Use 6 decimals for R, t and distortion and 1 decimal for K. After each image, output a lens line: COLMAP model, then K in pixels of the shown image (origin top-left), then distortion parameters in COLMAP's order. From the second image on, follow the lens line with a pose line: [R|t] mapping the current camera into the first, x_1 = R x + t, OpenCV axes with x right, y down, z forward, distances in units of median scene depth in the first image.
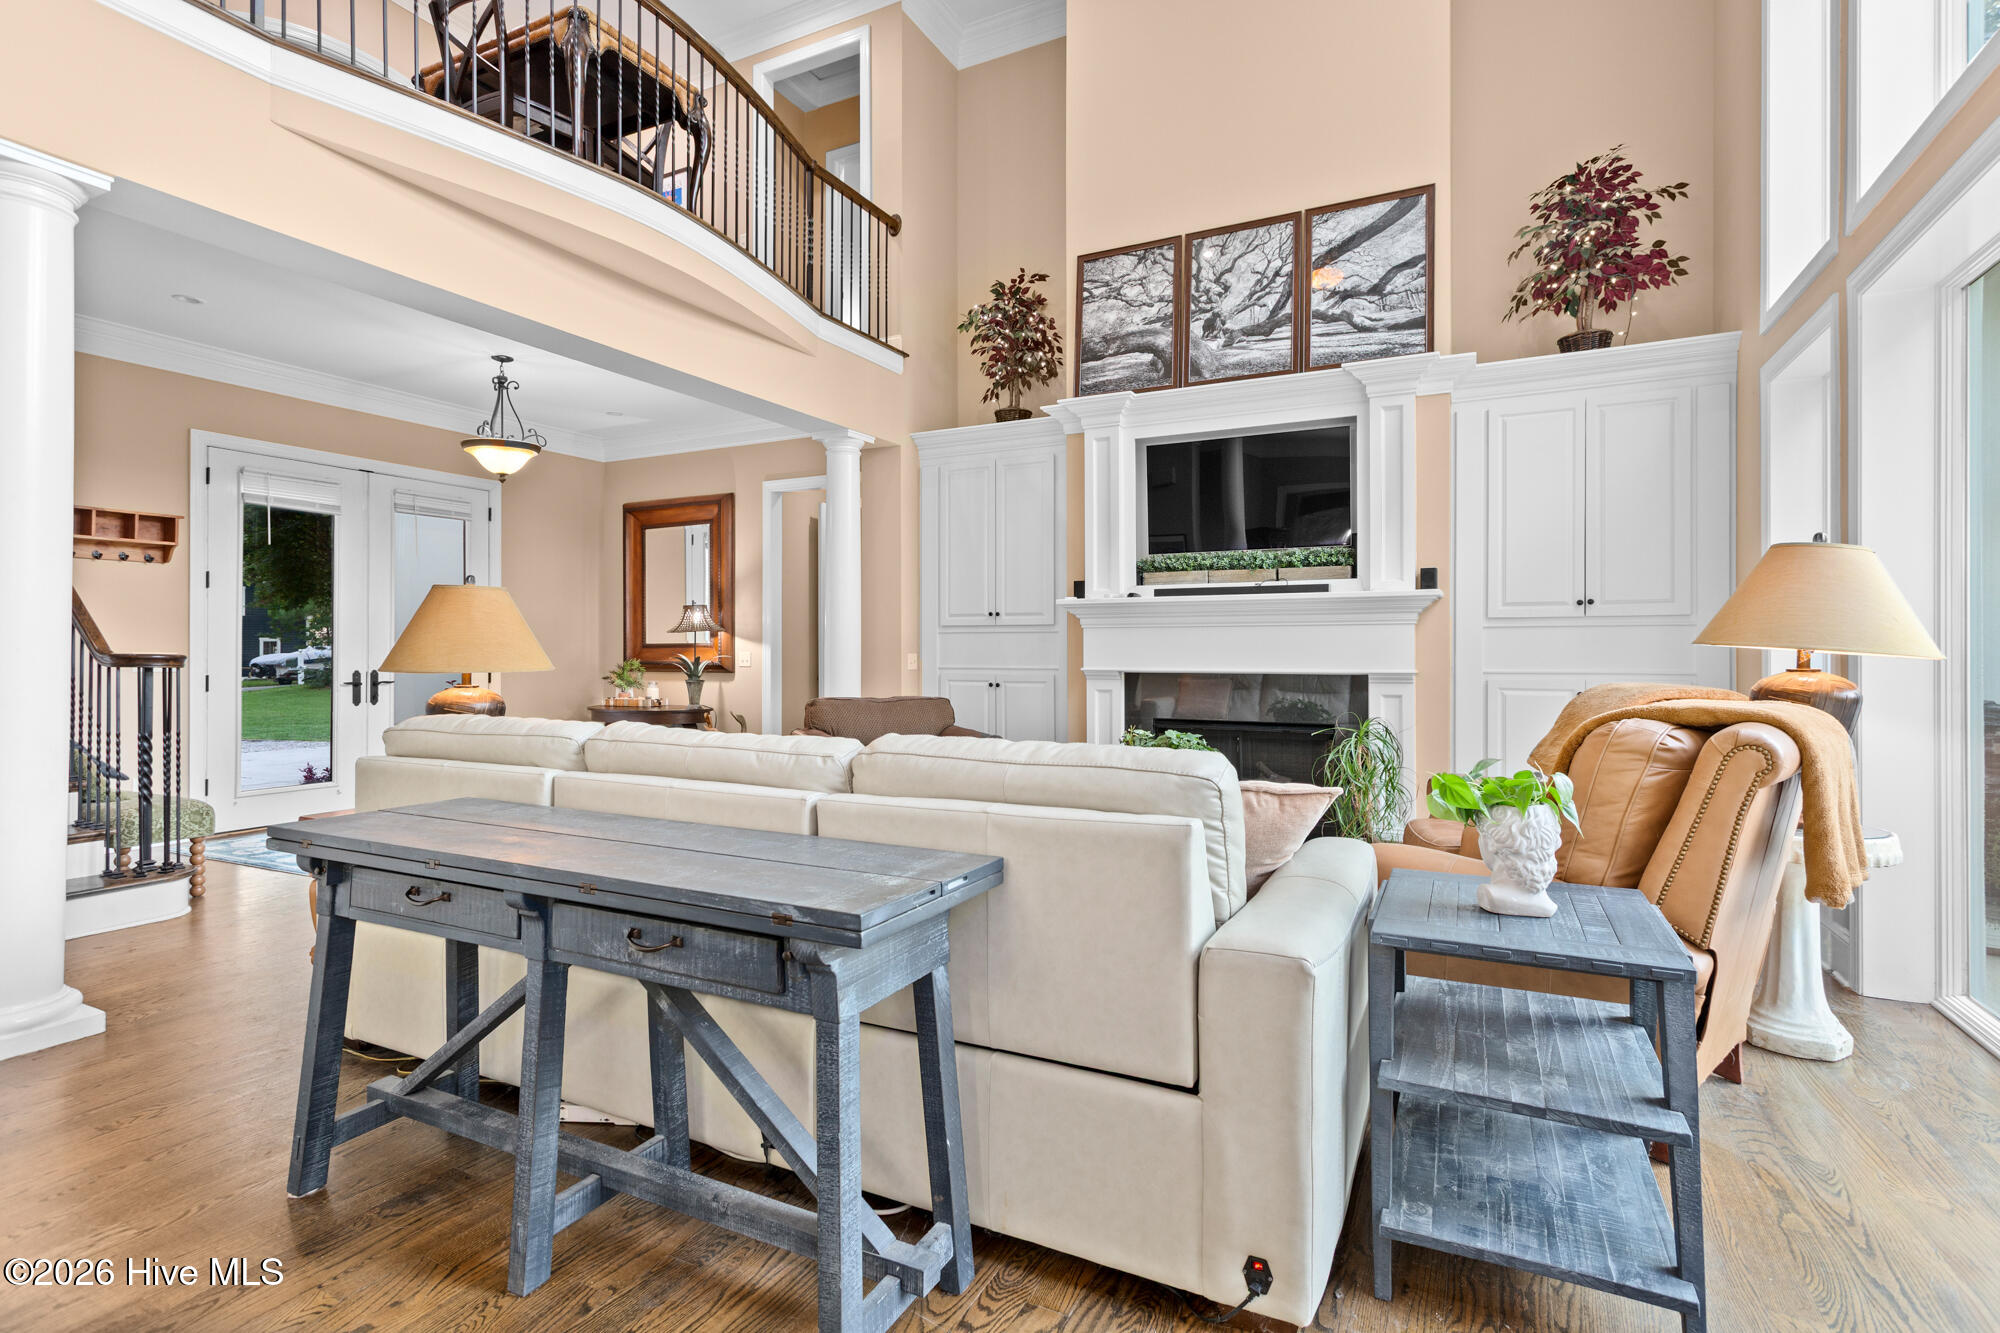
lens RADIAL K [[969.2, 0, 1002.6], [0, 969.2, 650.2], [0, 0, 1]] dist [0.006789, 0.001969]
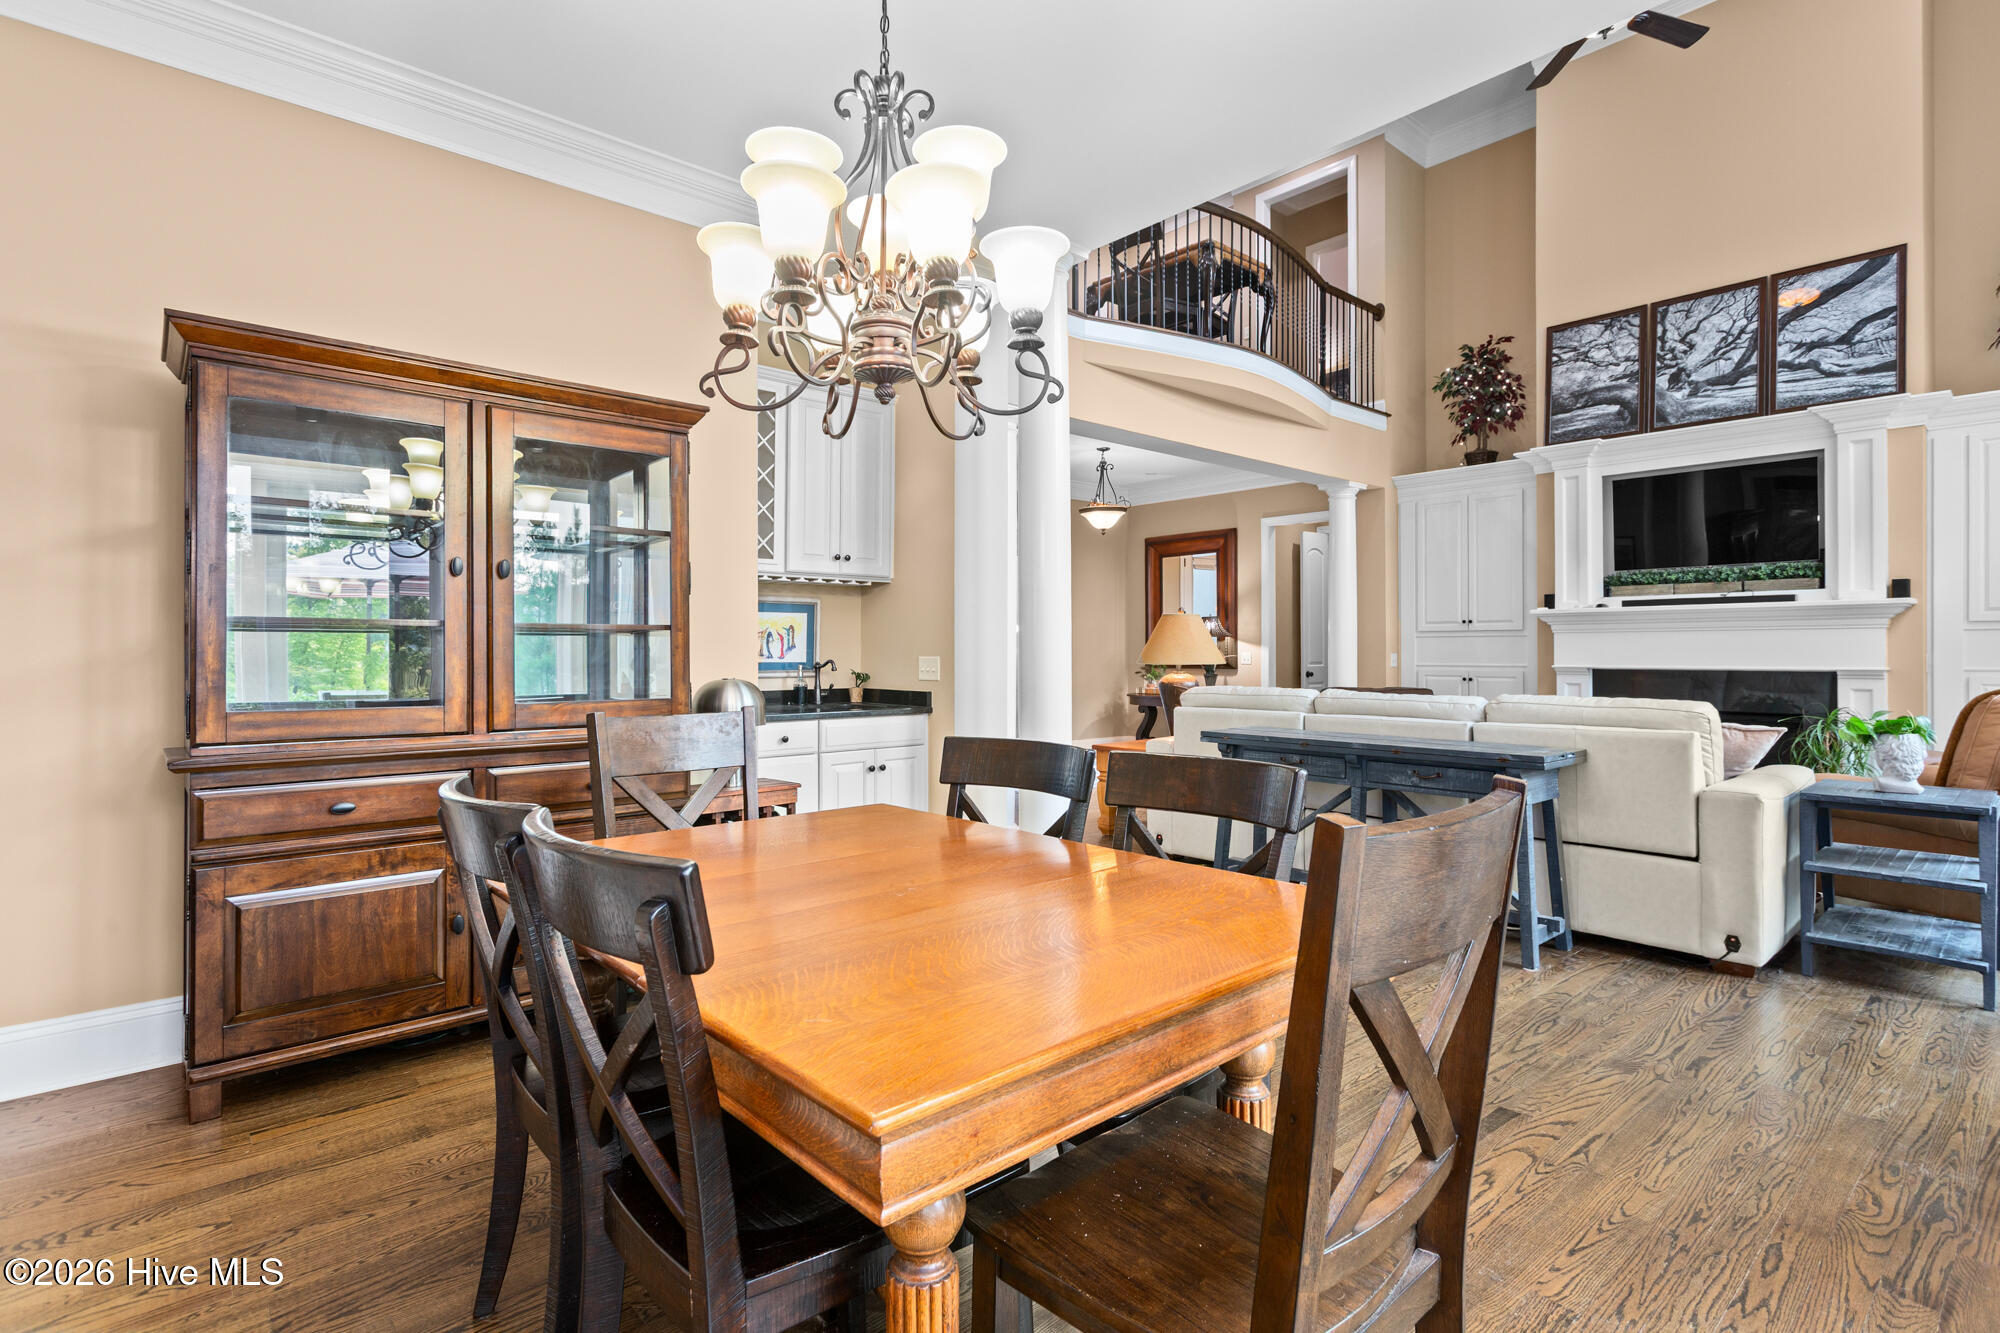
lens RADIAL K [[969.2, 0, 1042.7], [0, 969.2, 648.7], [0, 0, 1]] dist [0.006789, 0.001969]
pose [[0.940013, -0.001858, -0.341132, -0.110044], [0.001054, 0.999996, -0.002543, -0.000187], [0.341136, 0.002030, 0.940012, -0.390001]]
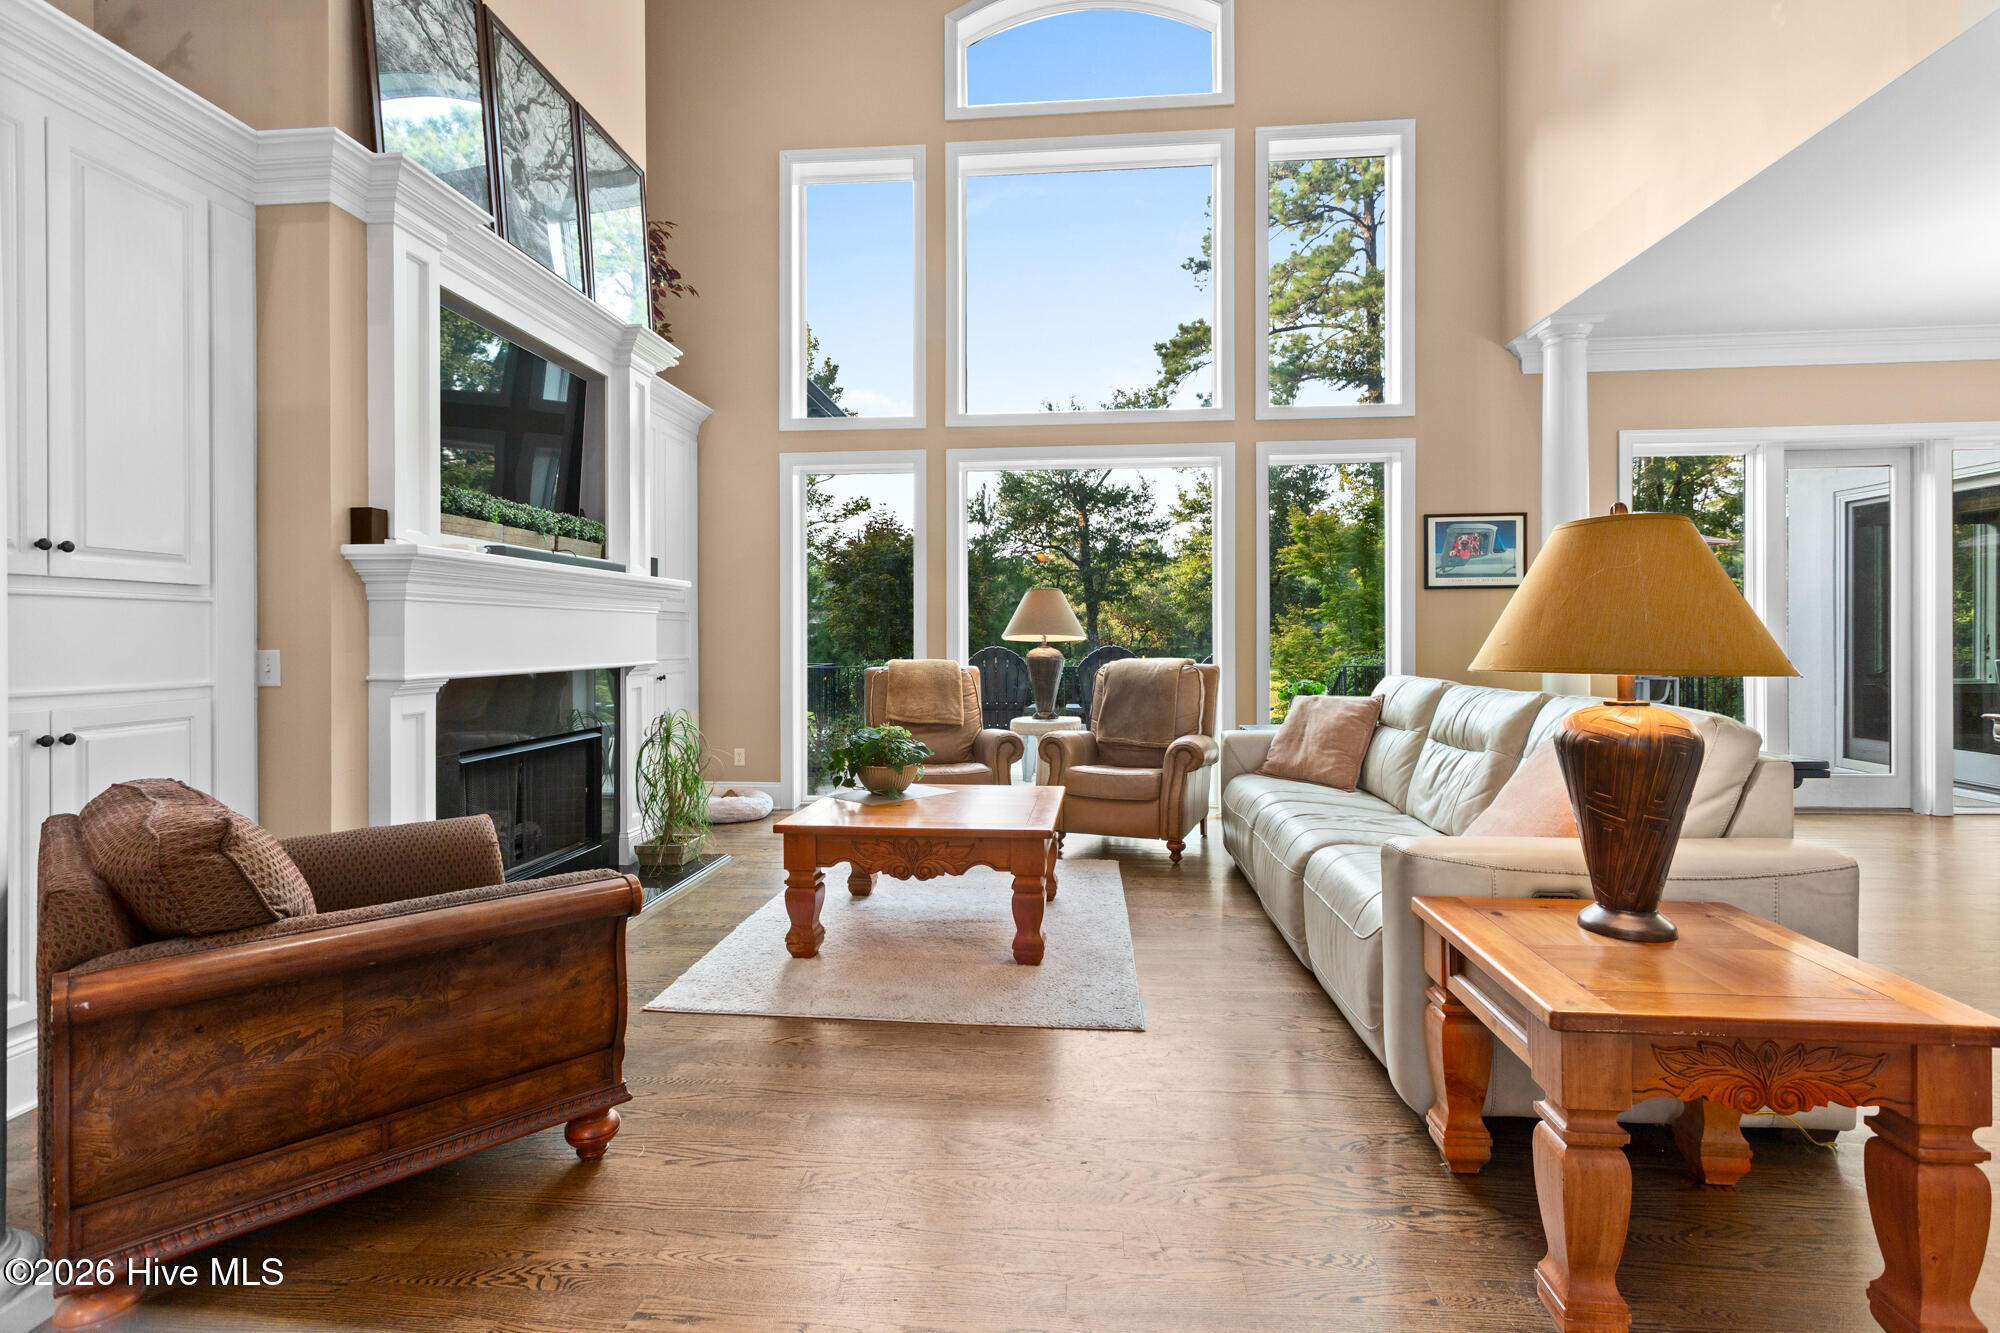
lens RADIAL K [[969.2, 0, 970.6], [0, 969.2, 632.3], [0, 0, 1]] dist [0.006789, 0.001969]
pose [[-0.373766, -0.000043, 0.927523, -0.551698], [0.000260, 1.000000, 0.000151, -0.005827], [-0.927523, 0.000297, -0.373765, 0.958165]]
